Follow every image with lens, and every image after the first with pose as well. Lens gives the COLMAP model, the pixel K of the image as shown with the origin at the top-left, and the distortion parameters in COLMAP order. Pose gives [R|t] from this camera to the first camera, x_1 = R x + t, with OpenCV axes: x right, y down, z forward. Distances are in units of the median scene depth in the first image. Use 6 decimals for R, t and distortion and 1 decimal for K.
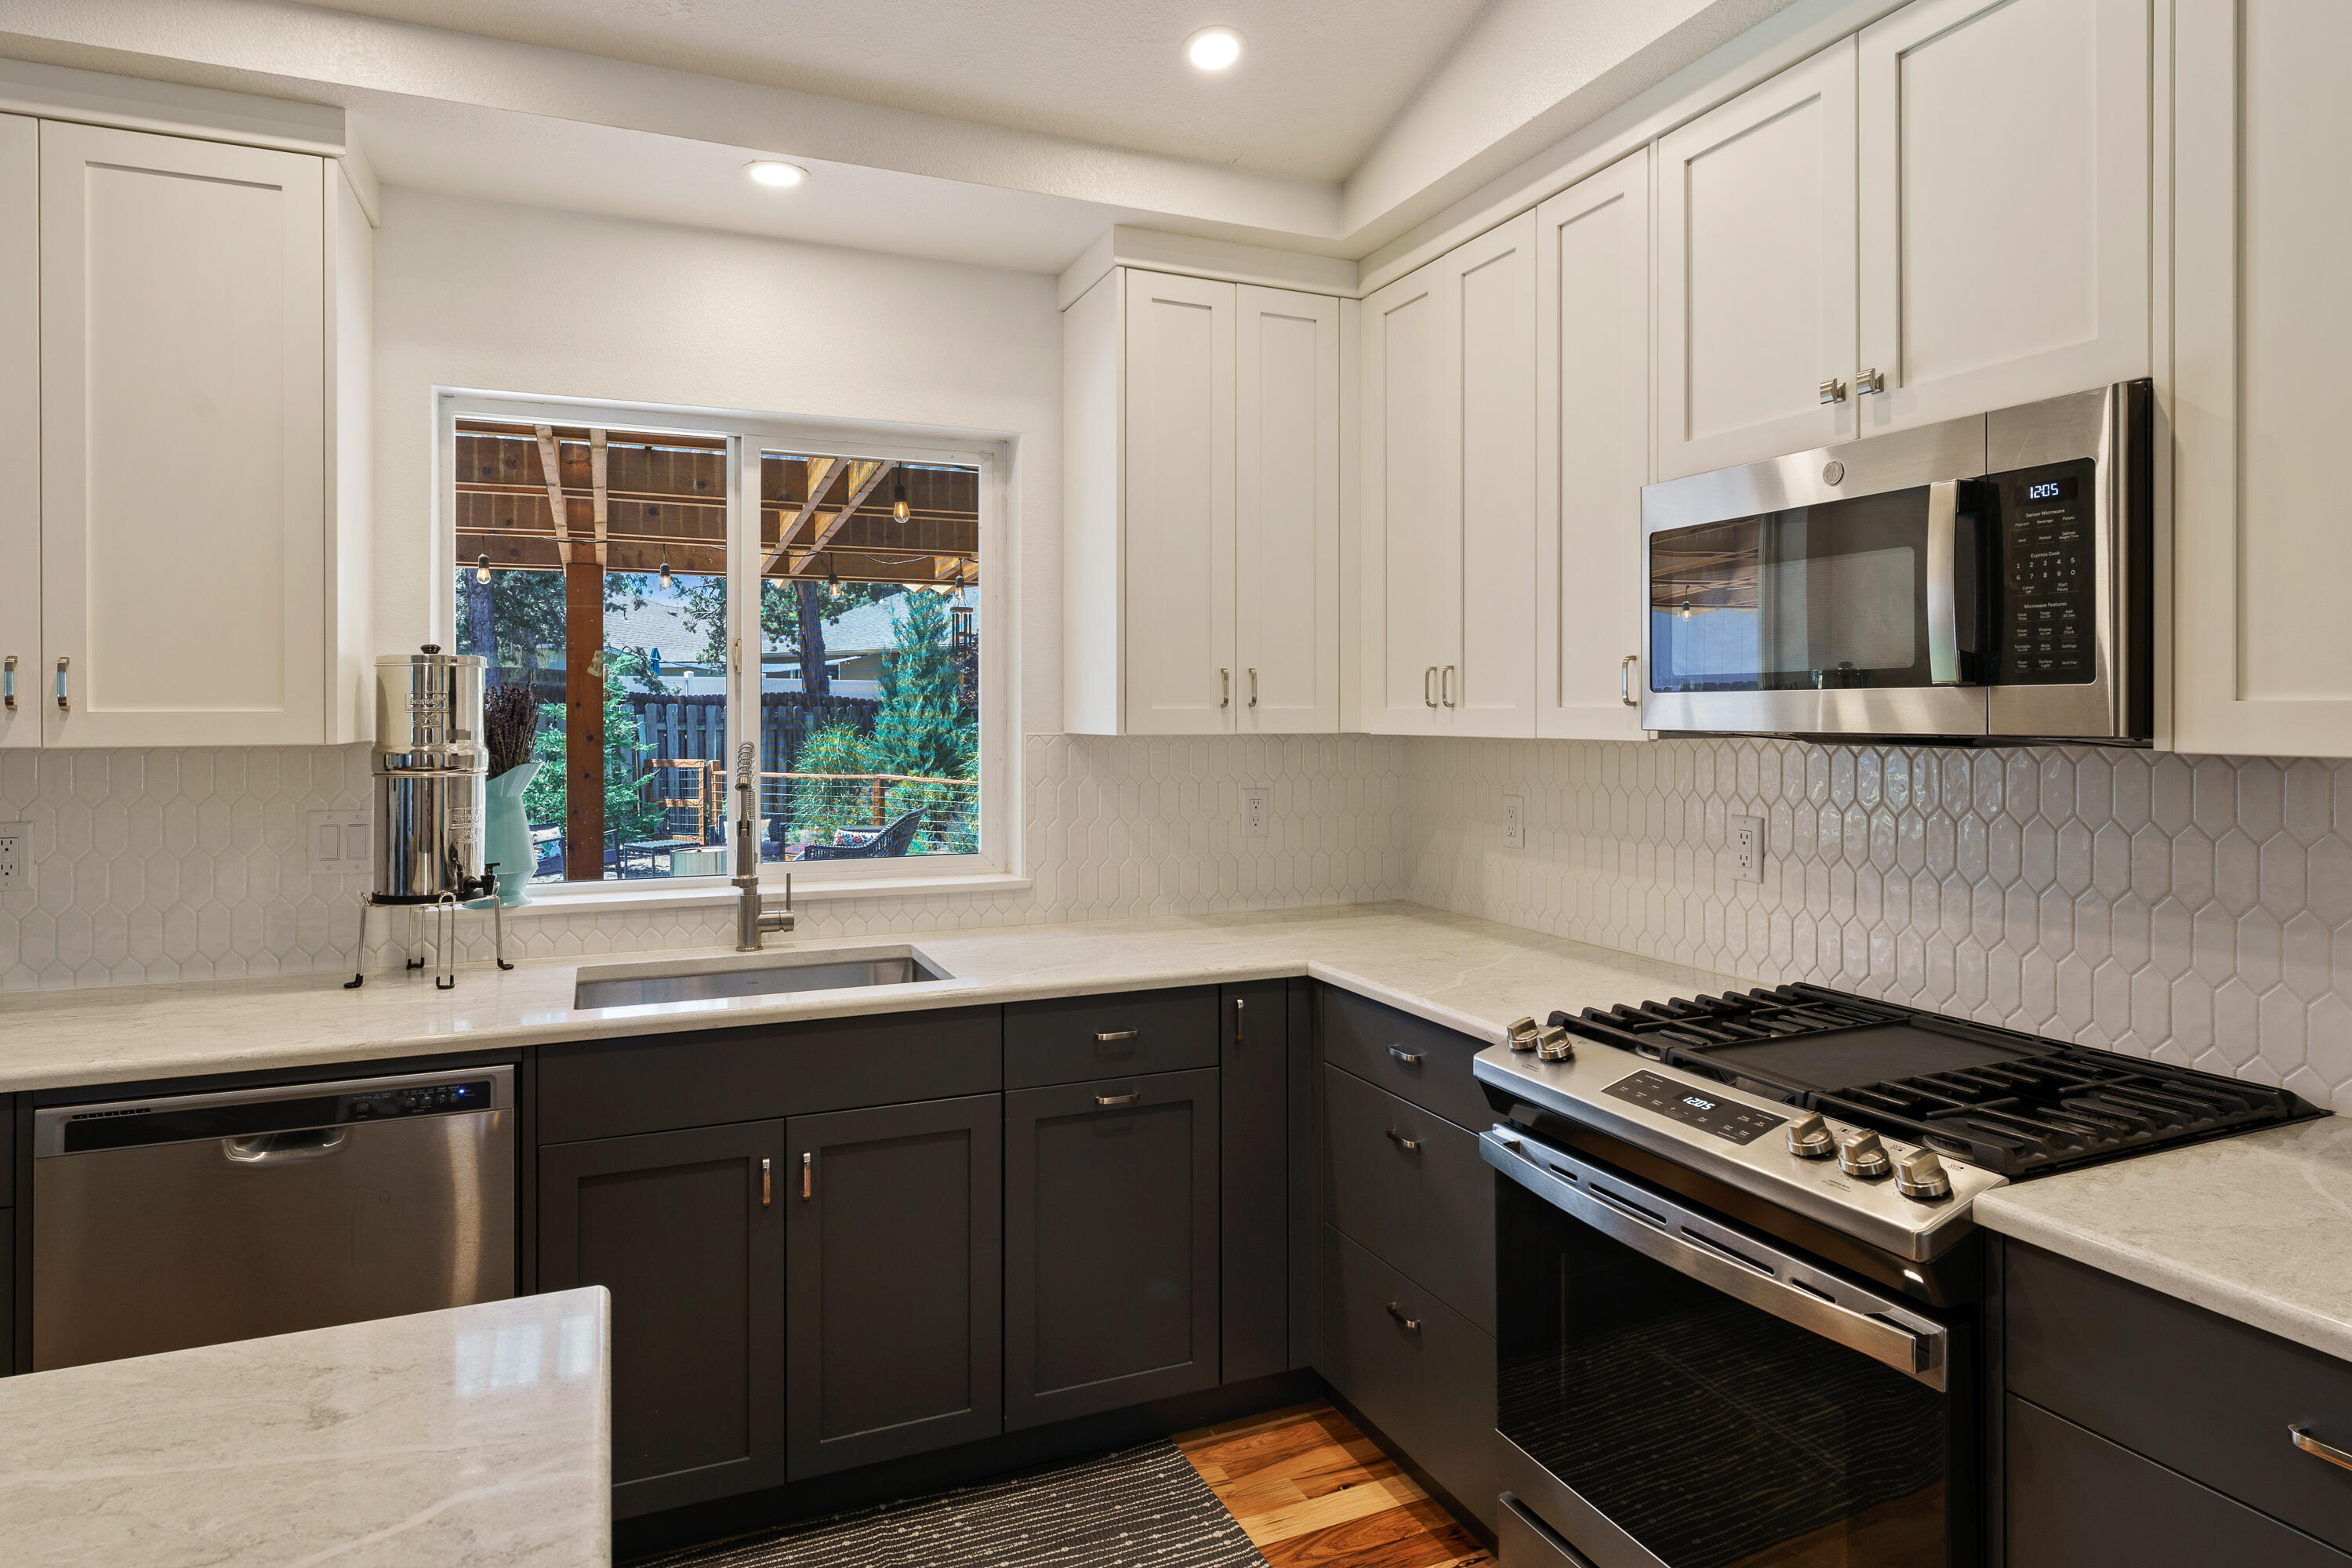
lens RADIAL K [[1339.2, 0, 1164.1], [0, 1339.2, 721.8], [0, 0, 1]] dist [0.002369, -0.001711]
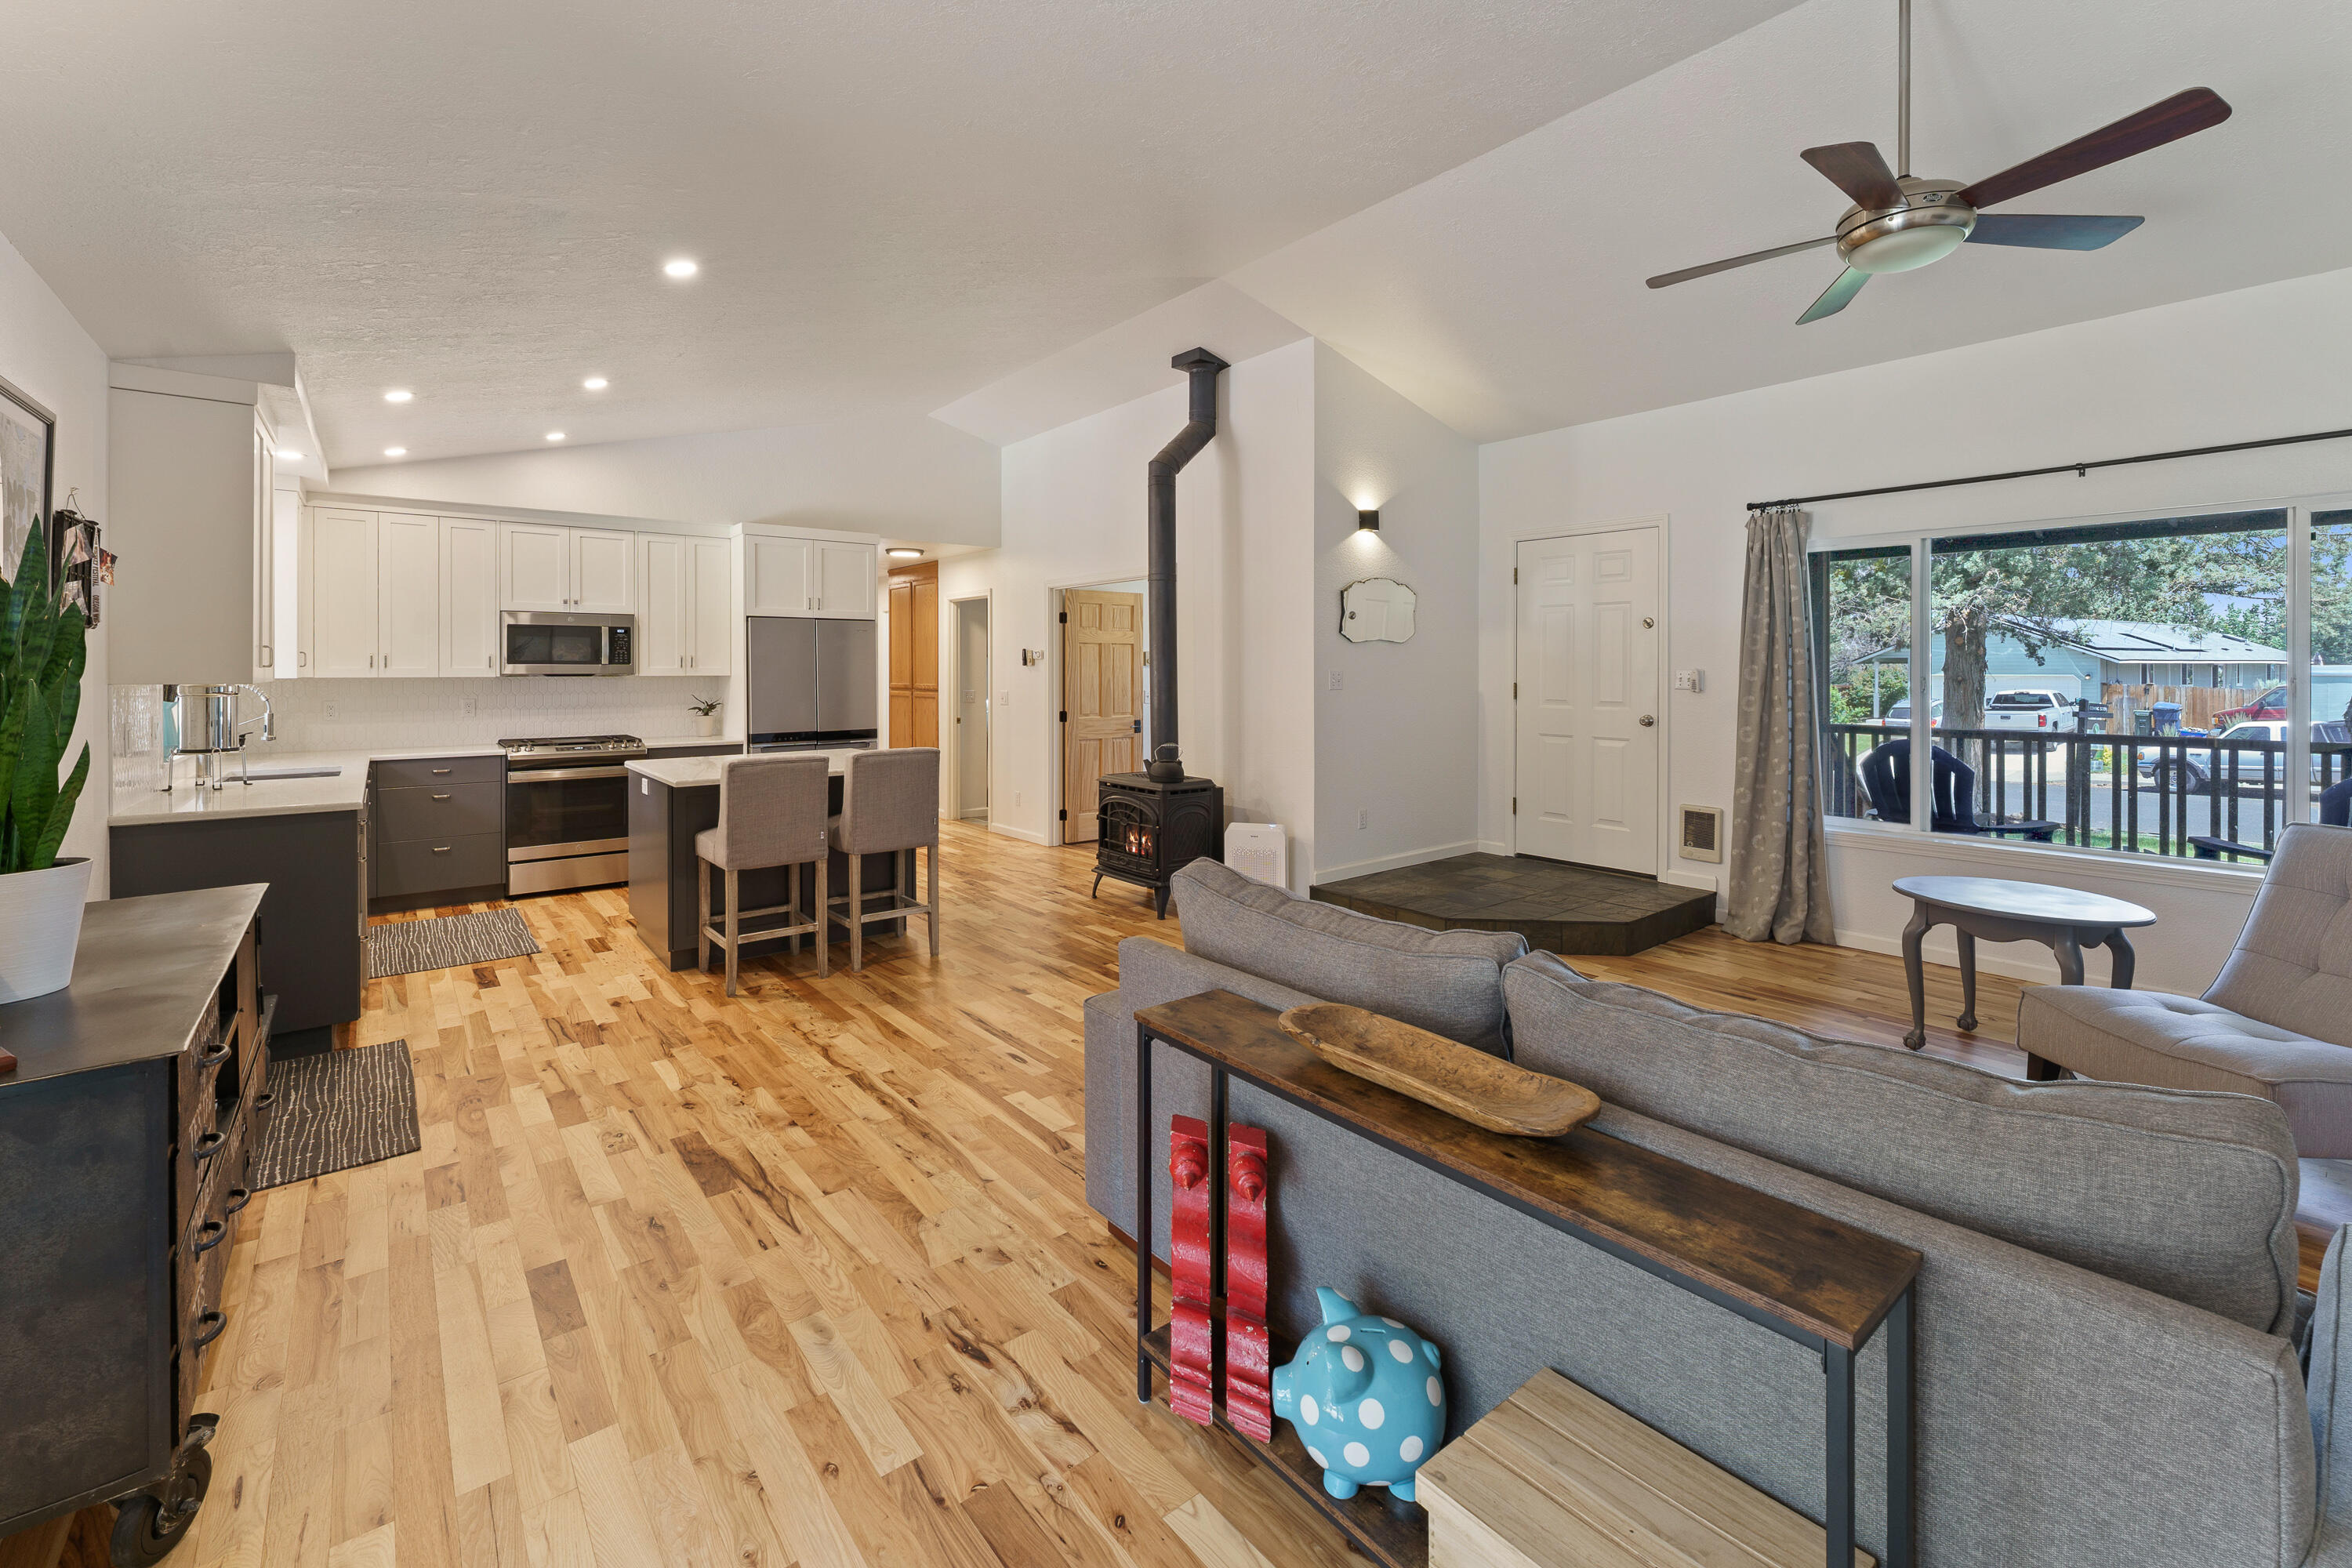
lens RADIAL K [[967.0, 0, 1150.3], [0, 967.0, 664.9], [0, 0, 1]] dist [-0.000689, 0.000190]
pose [[-0.265702, 0.005634, 0.964039, -2.426923], [0.006832, 0.999969, -0.003961, 0.004619], [-0.964031, 0.005534, -0.265732, -0.062650]]
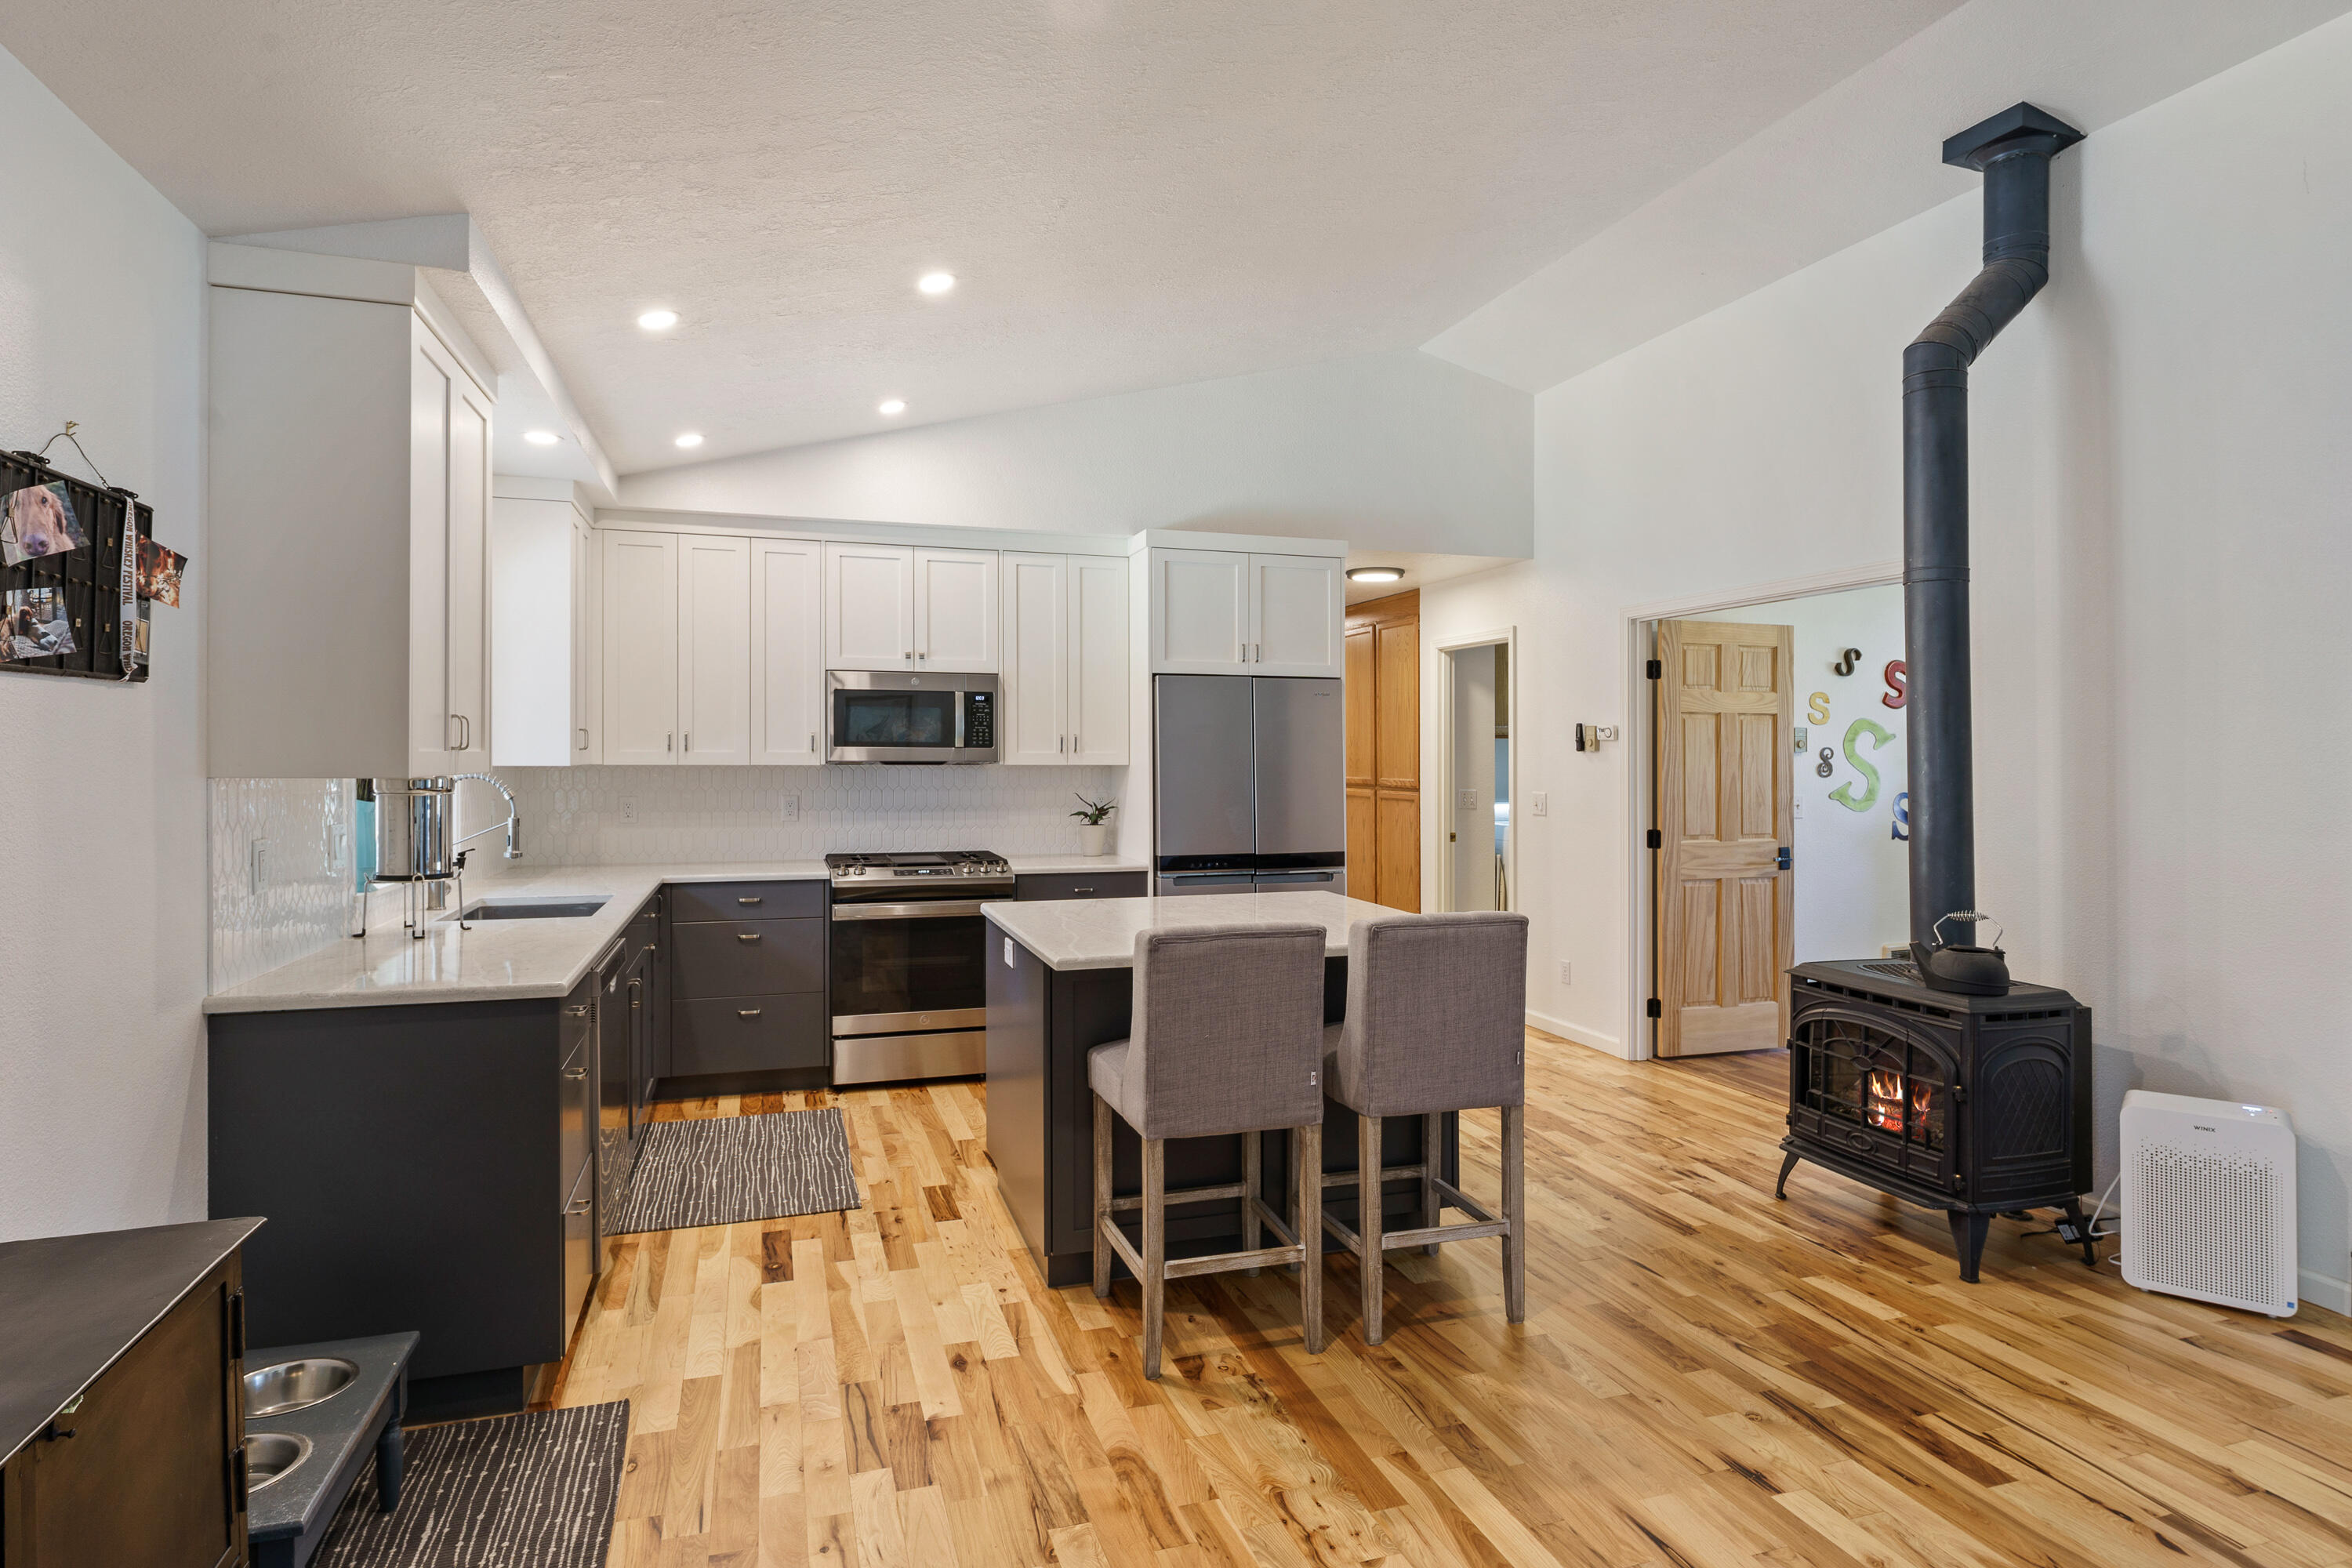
lens RADIAL K [[1339.2, 0, 1194.7], [0, 1339.2, 765.2], [0, 0, 1]] dist [0.002369, -0.001711]
pose [[0.079851, -0.005522, 0.996792, -1.946186], [0.002258, 0.999983, 0.005358, 0.002616], [-0.996804, 0.001822, 0.079862, 0.034384]]
